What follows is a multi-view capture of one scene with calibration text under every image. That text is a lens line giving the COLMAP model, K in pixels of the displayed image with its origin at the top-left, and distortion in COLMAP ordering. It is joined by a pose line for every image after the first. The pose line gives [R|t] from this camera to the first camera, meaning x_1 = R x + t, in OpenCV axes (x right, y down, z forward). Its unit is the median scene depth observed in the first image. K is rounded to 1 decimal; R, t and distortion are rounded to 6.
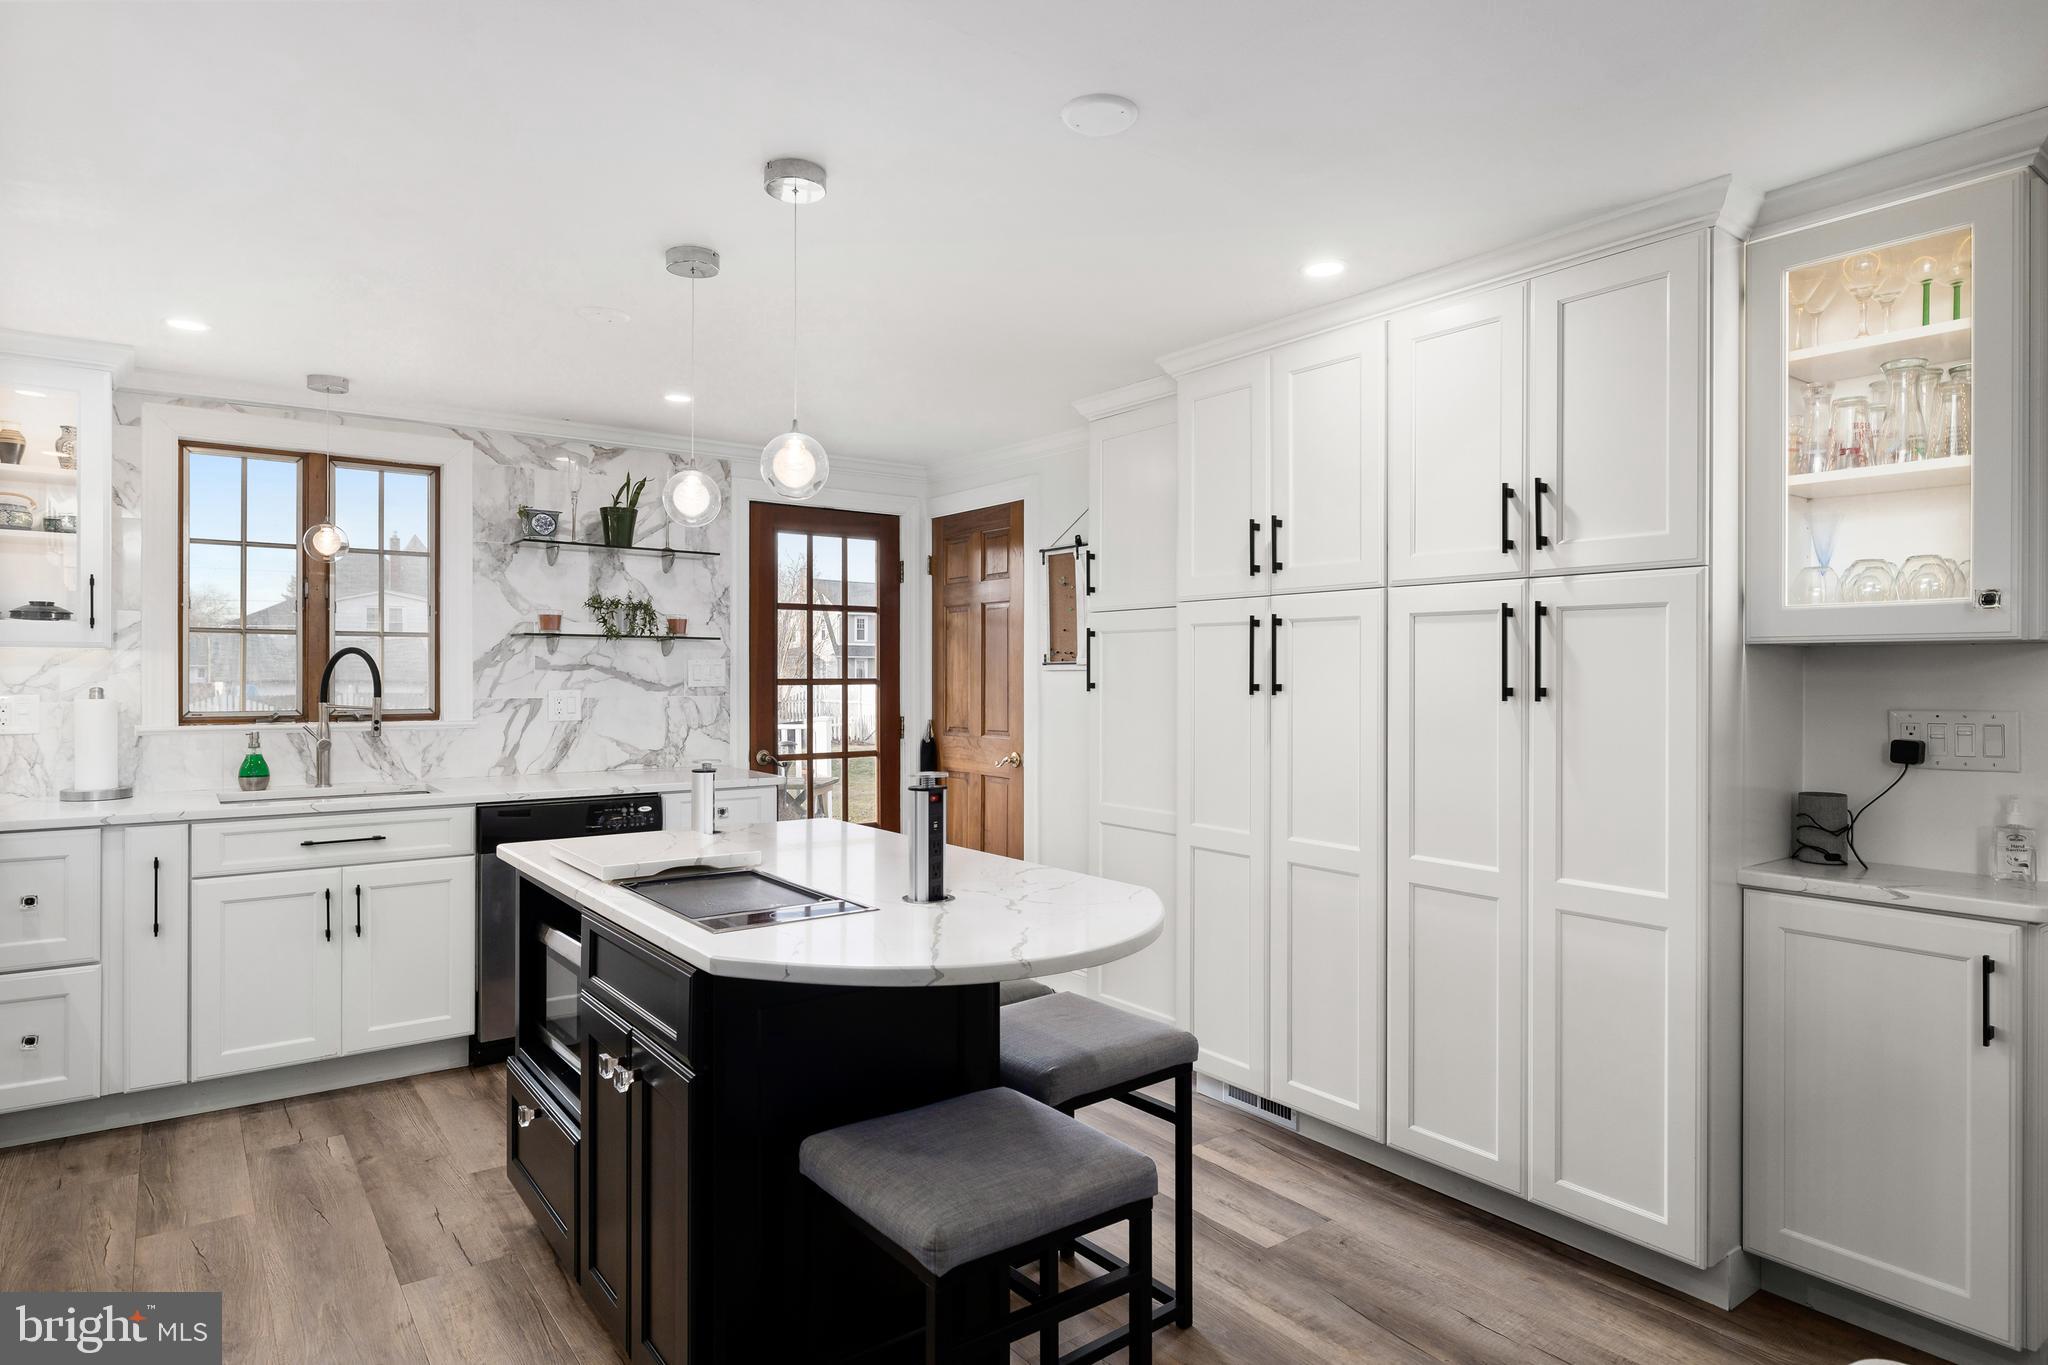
lens RADIAL K [[1145.2, 0, 1035.1], [0, 1145.2, 673.9], [0, 0, 1]] dist [-0.005153, 0.001258]
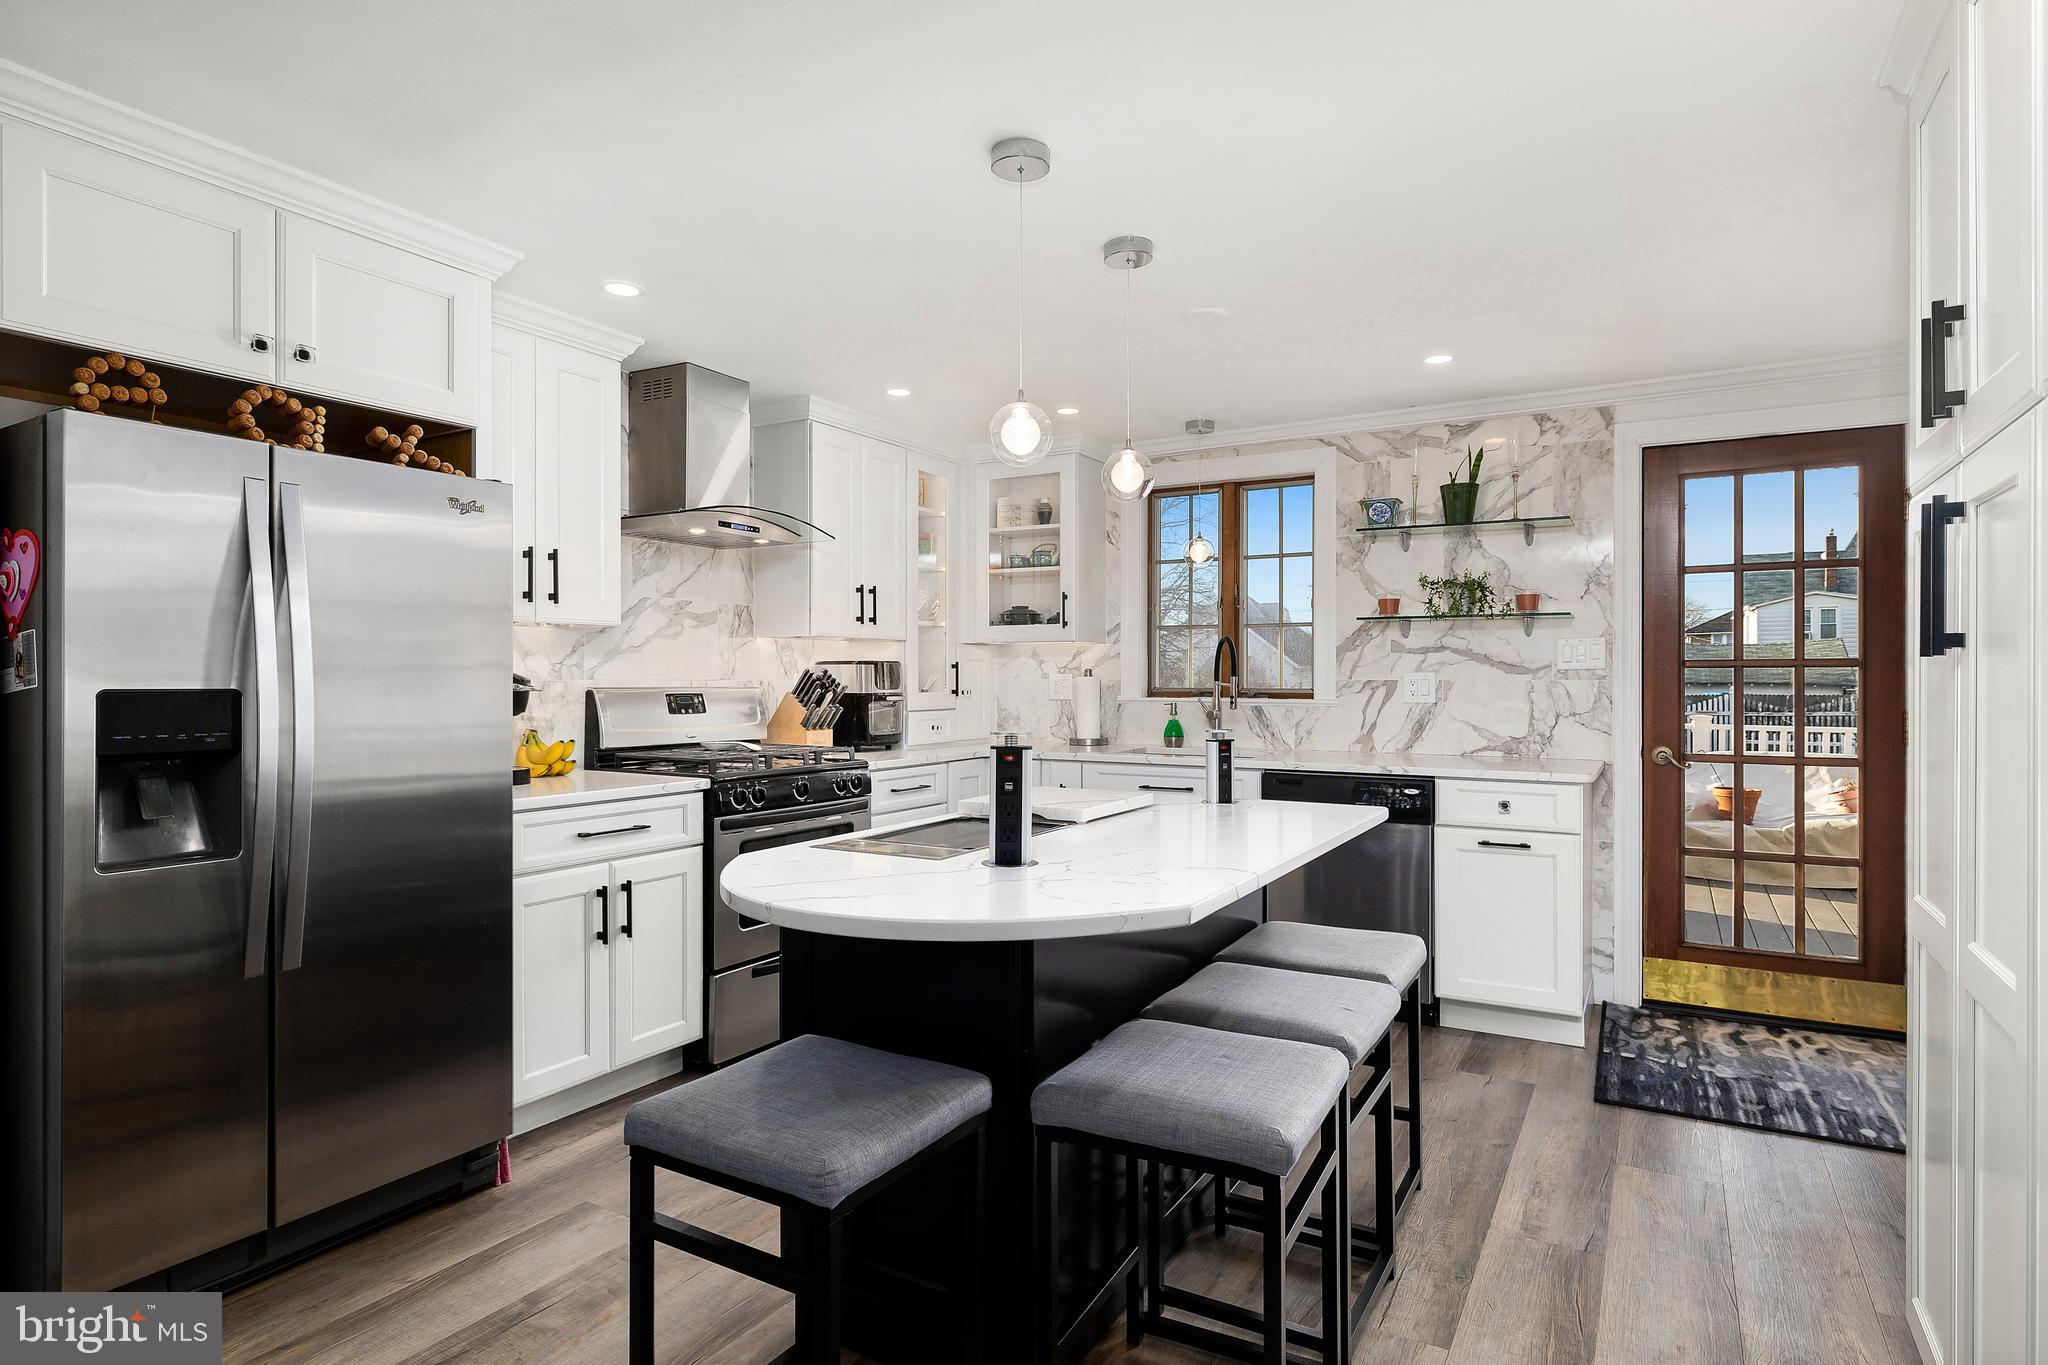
lens RADIAL K [[1088.4, 0, 1024.1], [0, 1088.4, 680.7], [0, 0, 1]] dist [-0.005590, 0.000181]
pose [[0.377746, 0.000738, -0.925909, 0.383550], [0.001271, 0.999998, 0.001316, 0.021580], [0.925908, -0.001674, 0.377744, 0.340617]]
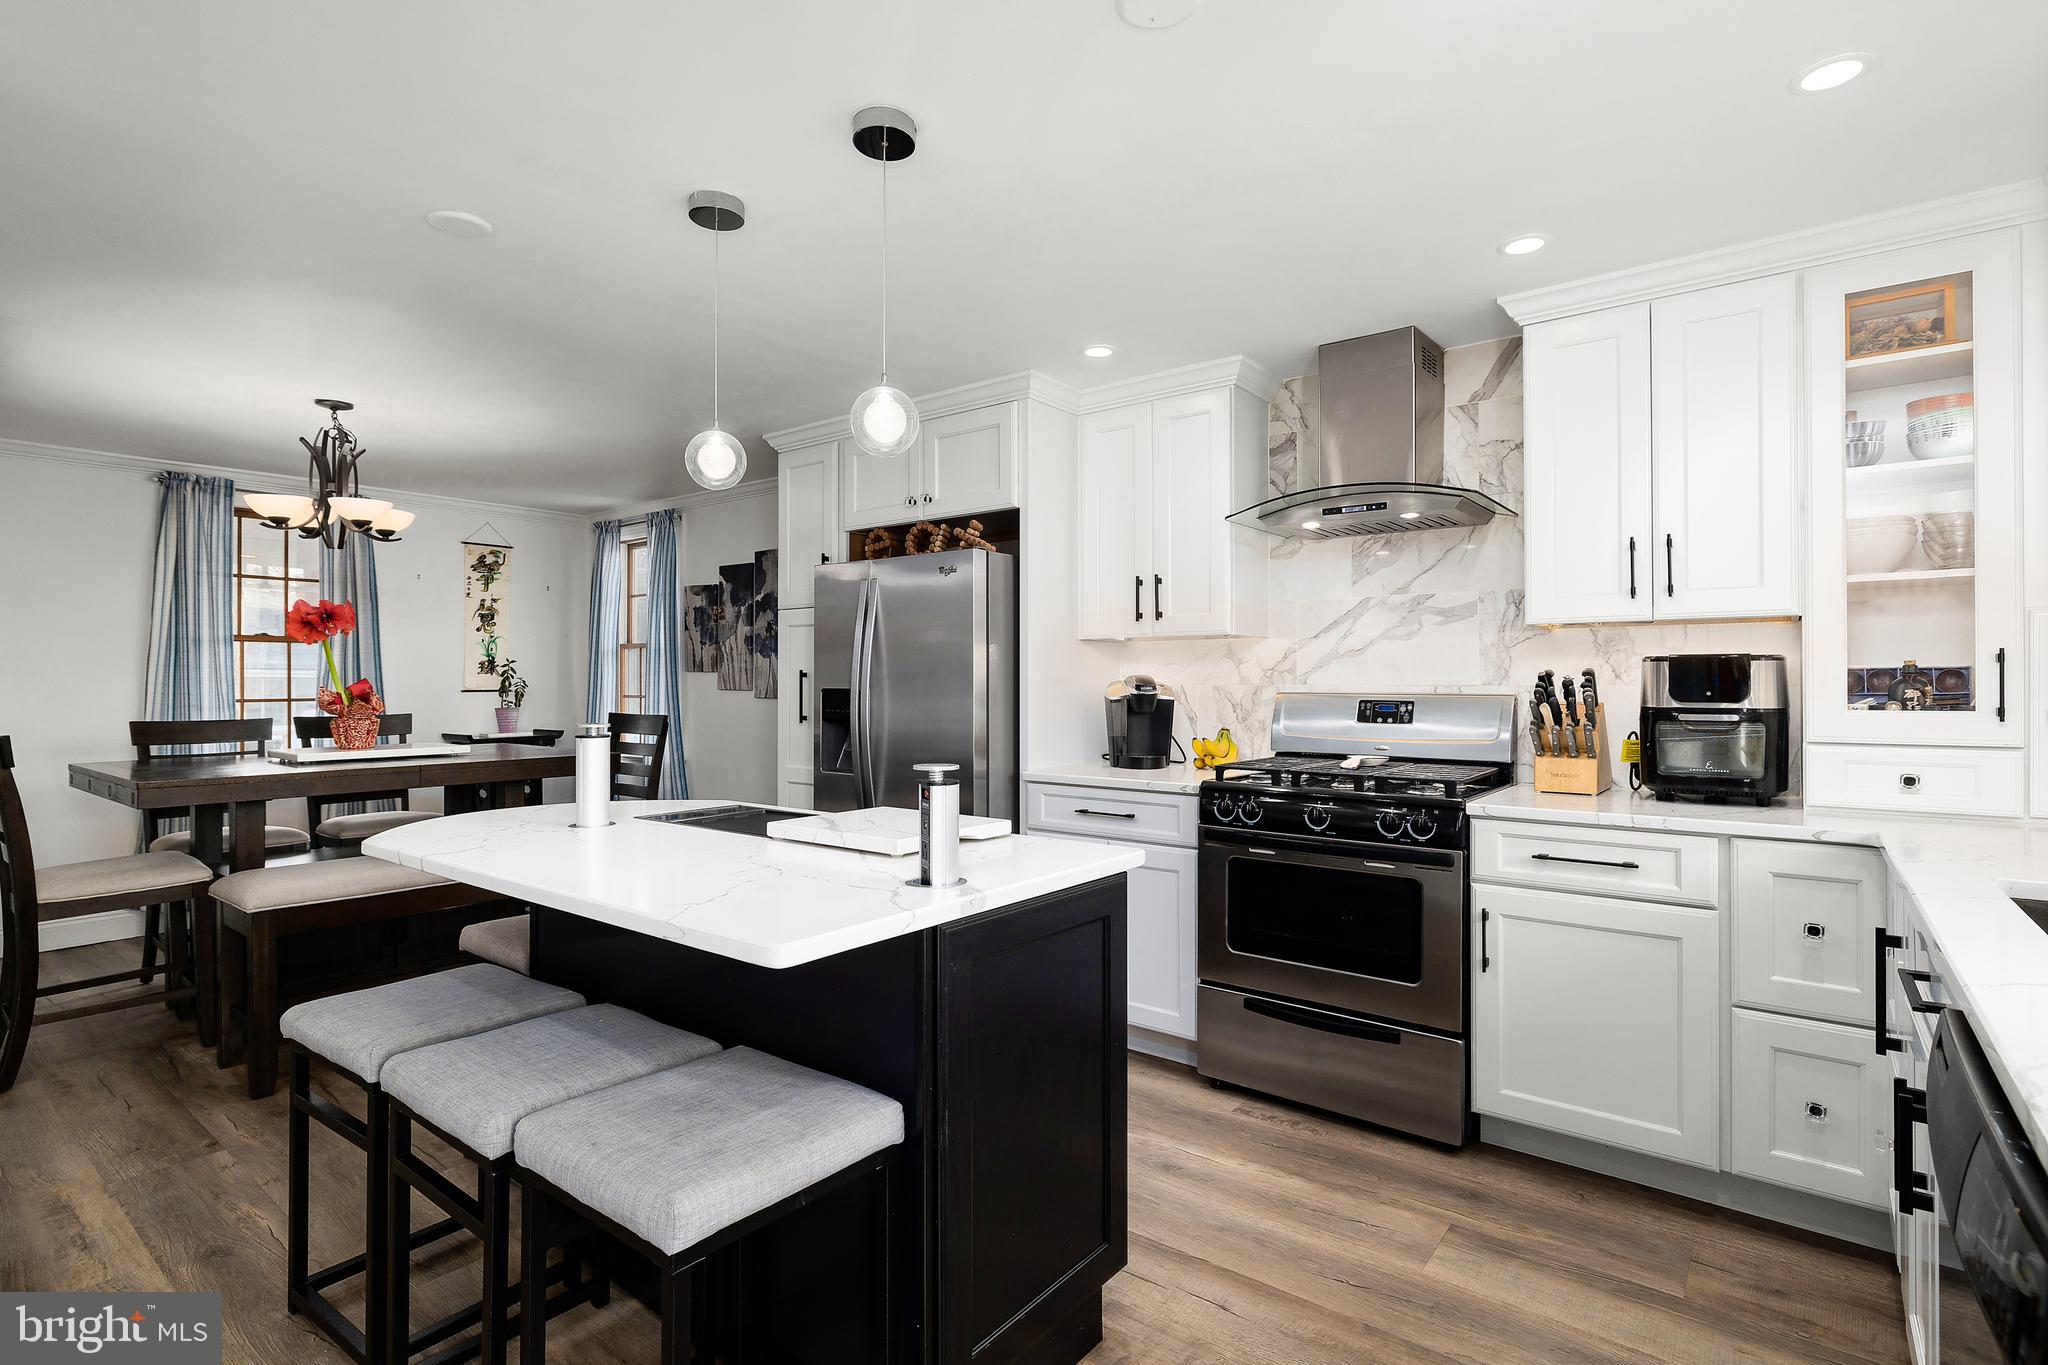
lens RADIAL K [[976.7, 0, 1028.5], [0, 976.7, 686.6], [0, 0, 1]] dist [-0.008794, 0.003287]
pose [[-0.967020, -0.002010, -0.254694, -0.143364], [-0.002114, 0.999998, 0.000136, 0.023146], [0.254693, 0.000670, -0.967022, 1.089903]]
